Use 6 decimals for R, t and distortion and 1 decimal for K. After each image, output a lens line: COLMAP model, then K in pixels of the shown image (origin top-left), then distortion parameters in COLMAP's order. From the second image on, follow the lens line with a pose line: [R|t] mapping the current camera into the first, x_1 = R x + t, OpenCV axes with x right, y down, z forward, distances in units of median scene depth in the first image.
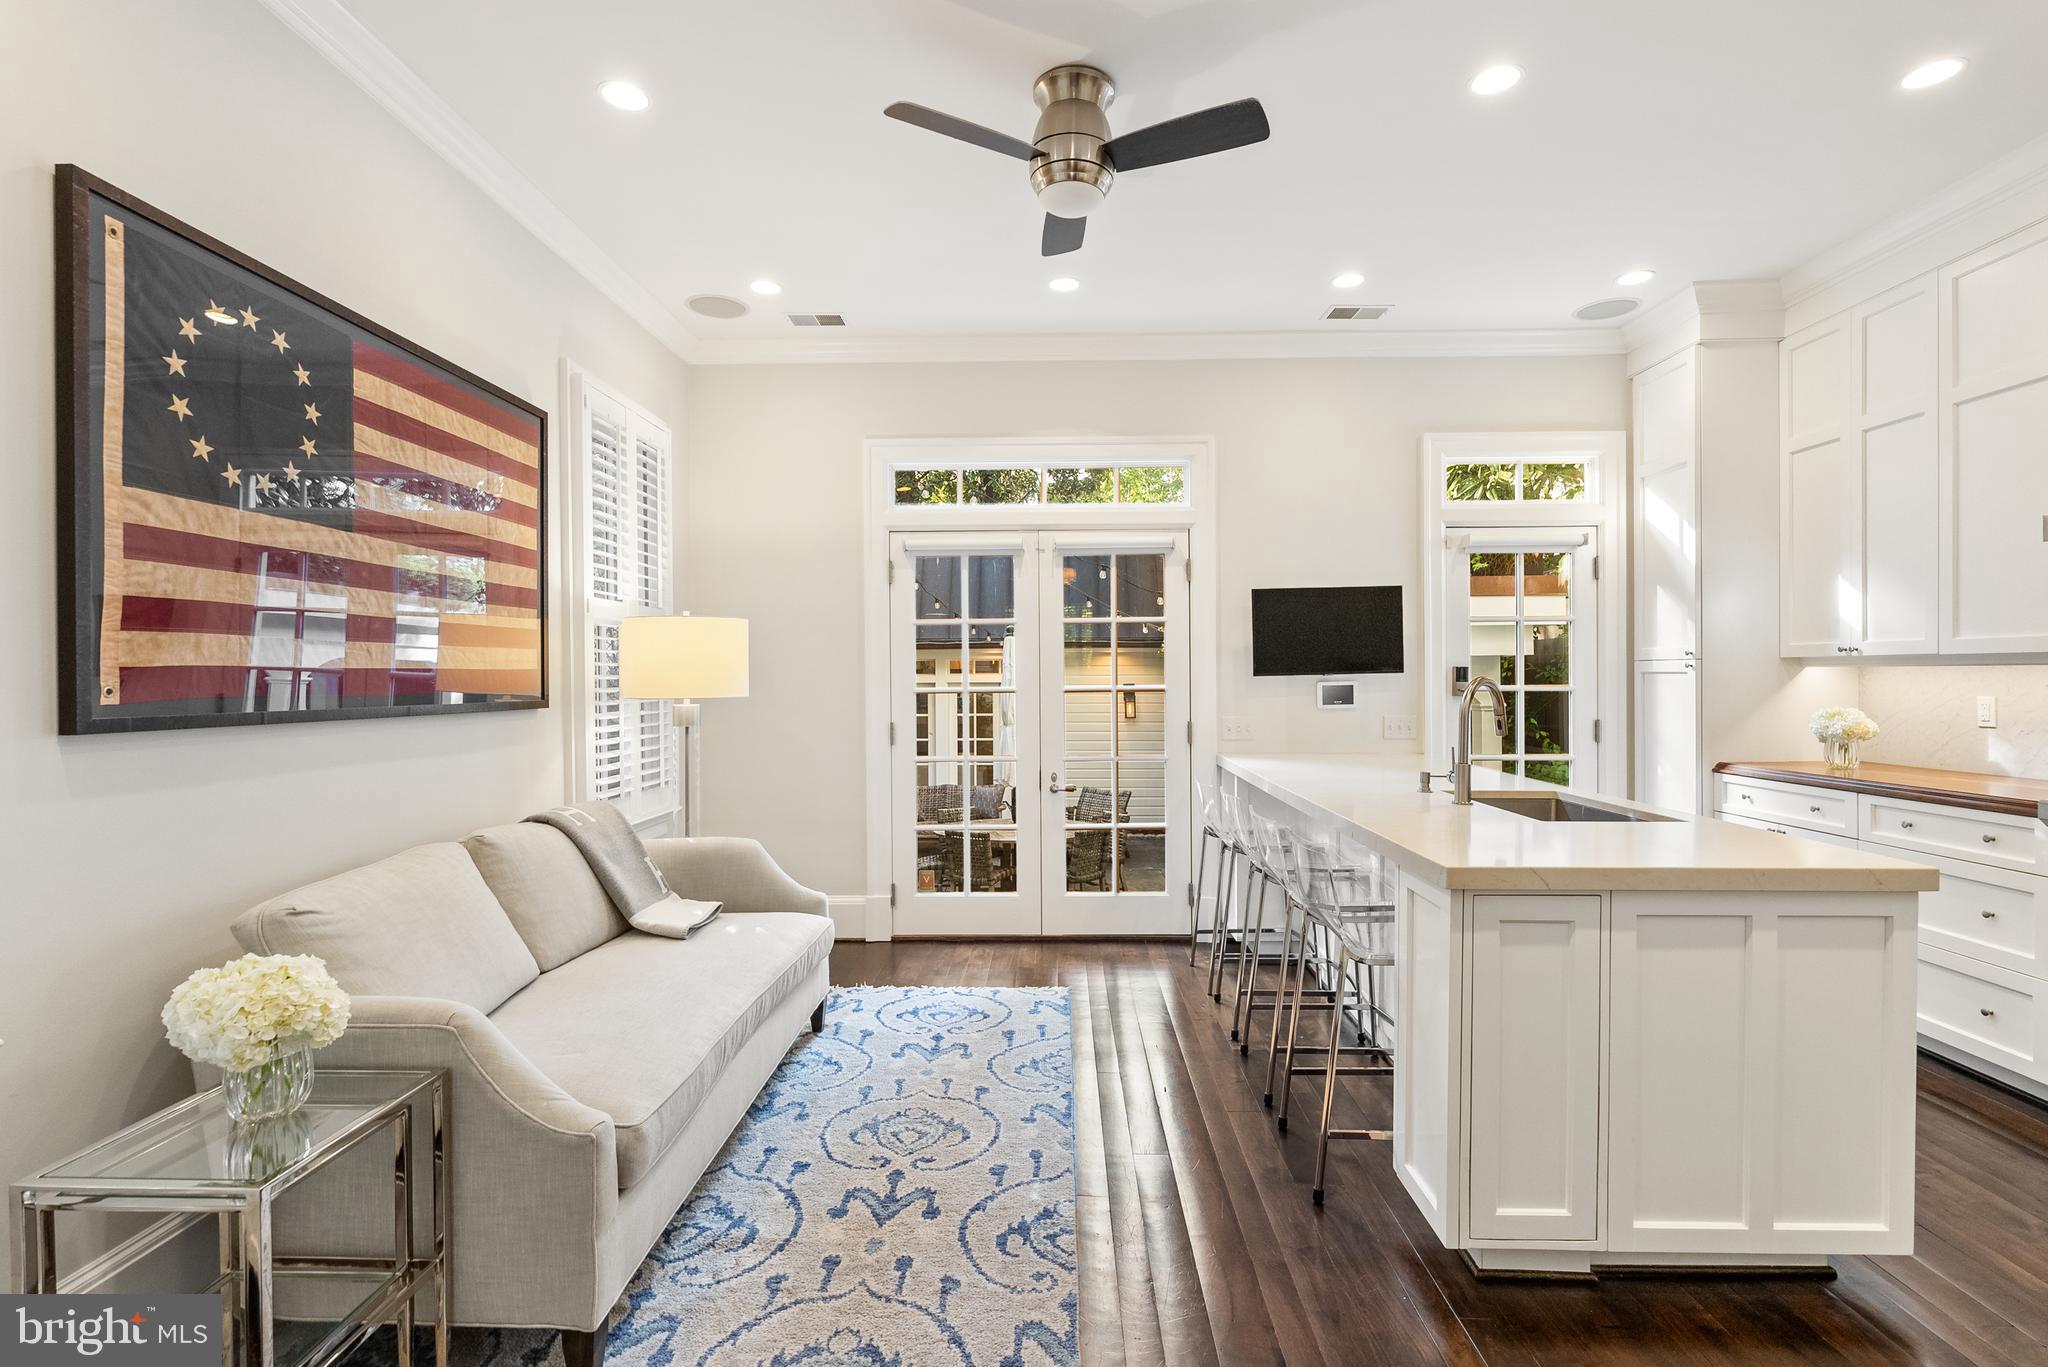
lens RADIAL K [[997.2, 0, 1029.1], [0, 997.2, 692.8], [0, 0, 1]] dist [0.004069, -0.000232]
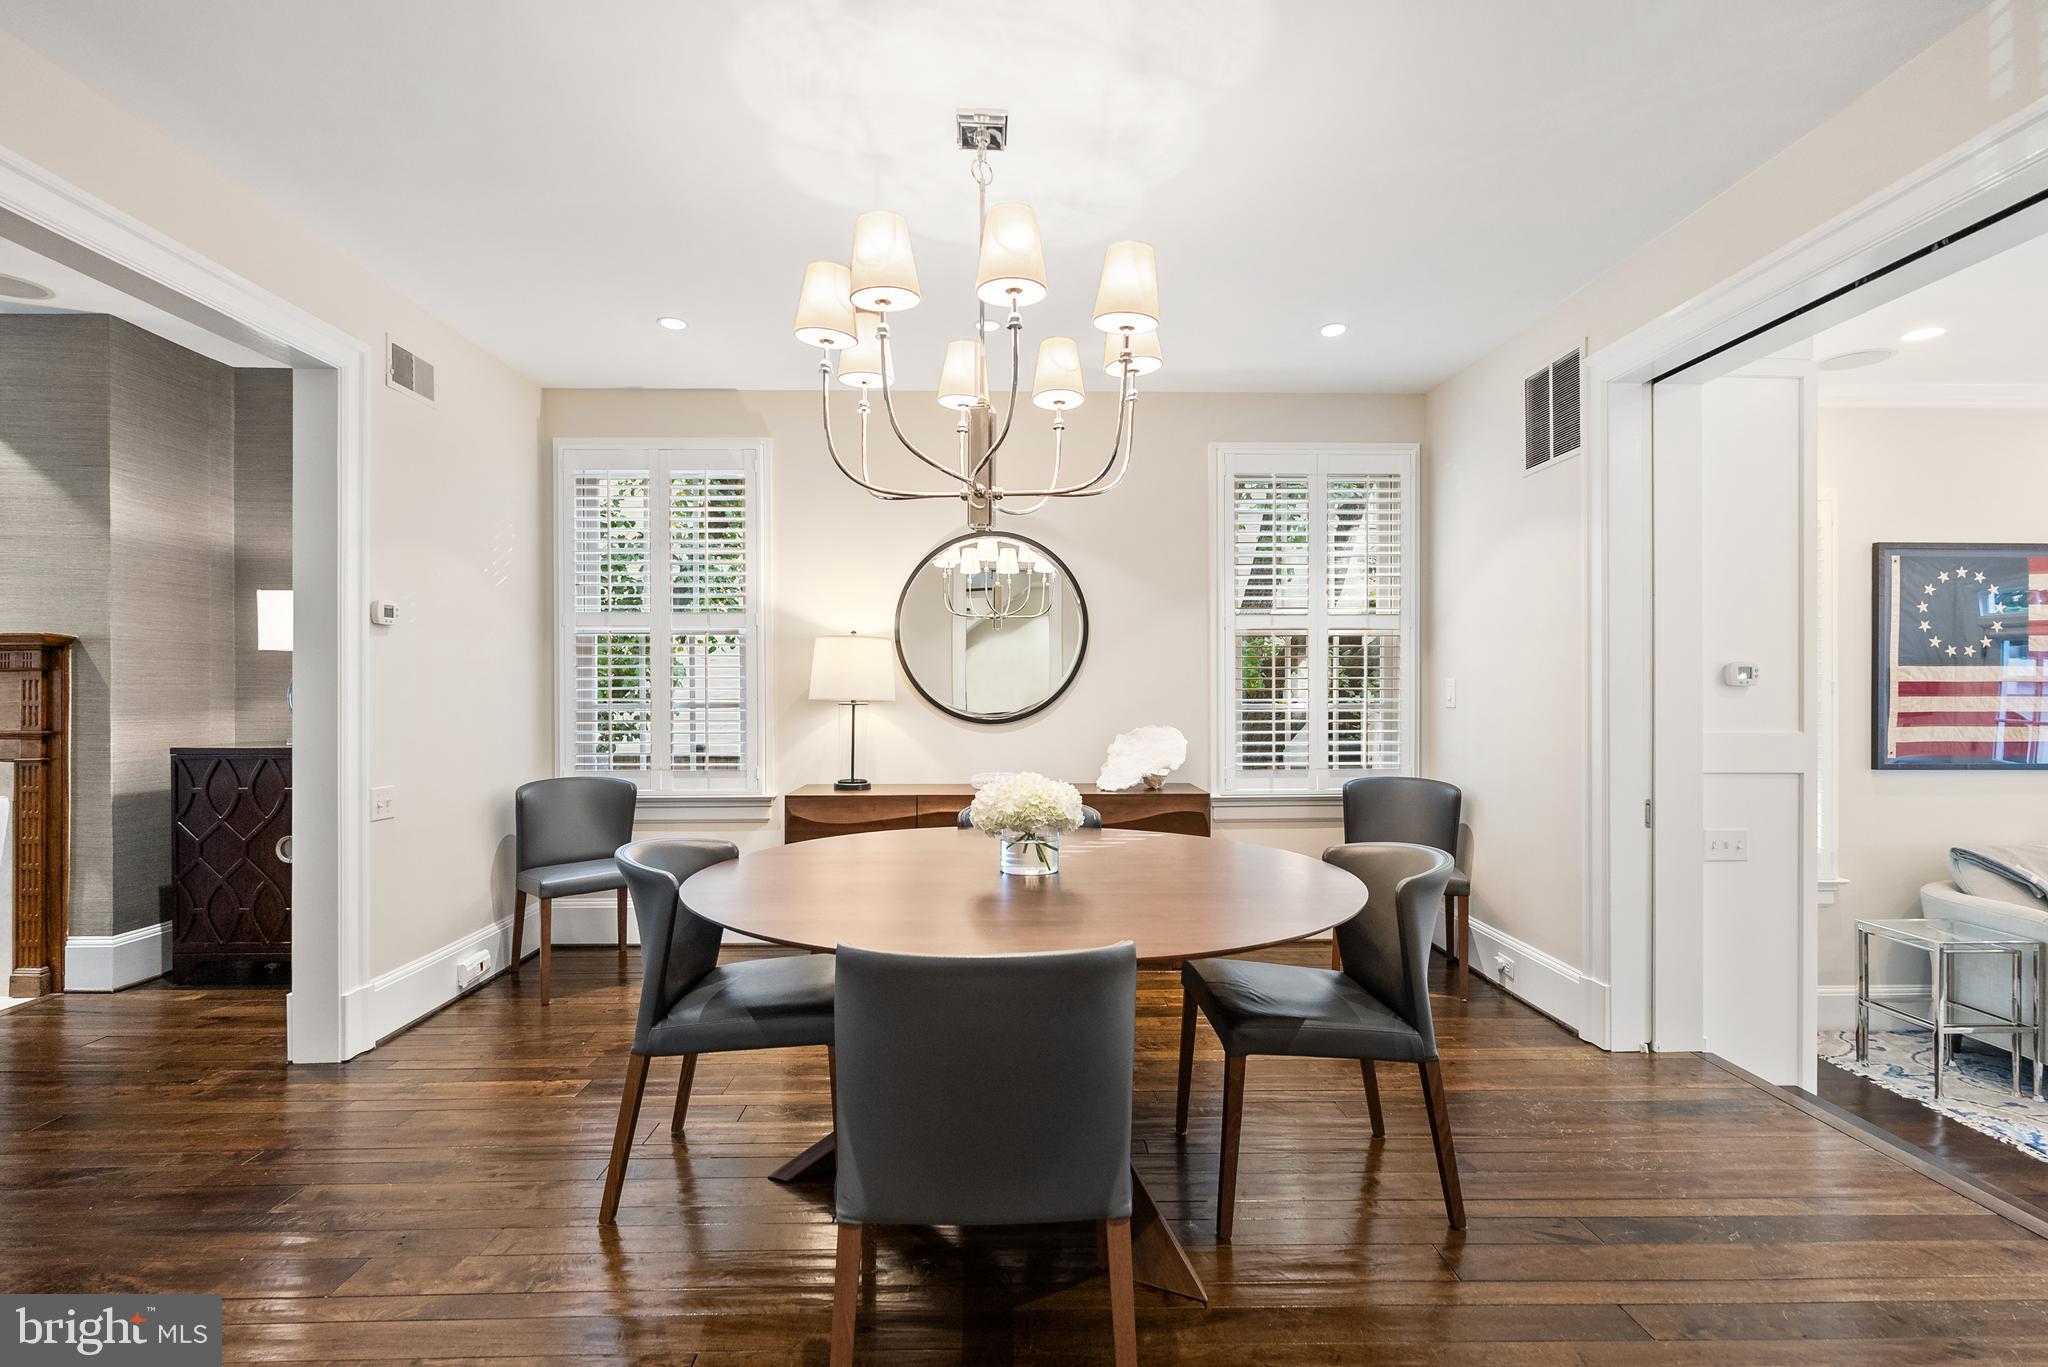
lens RADIAL K [[912.0, 0, 1029.1], [0, 912.0, 695.8], [0, 0, 1]] dist [-0.002636, -0.000395]
pose [[0.057027, 0.000584, -0.998372, 1.112394], [-0.004452, 0.999990, 0.000331, -0.124418], [0.998363, 0.004426, 0.057029, -1.162540]]
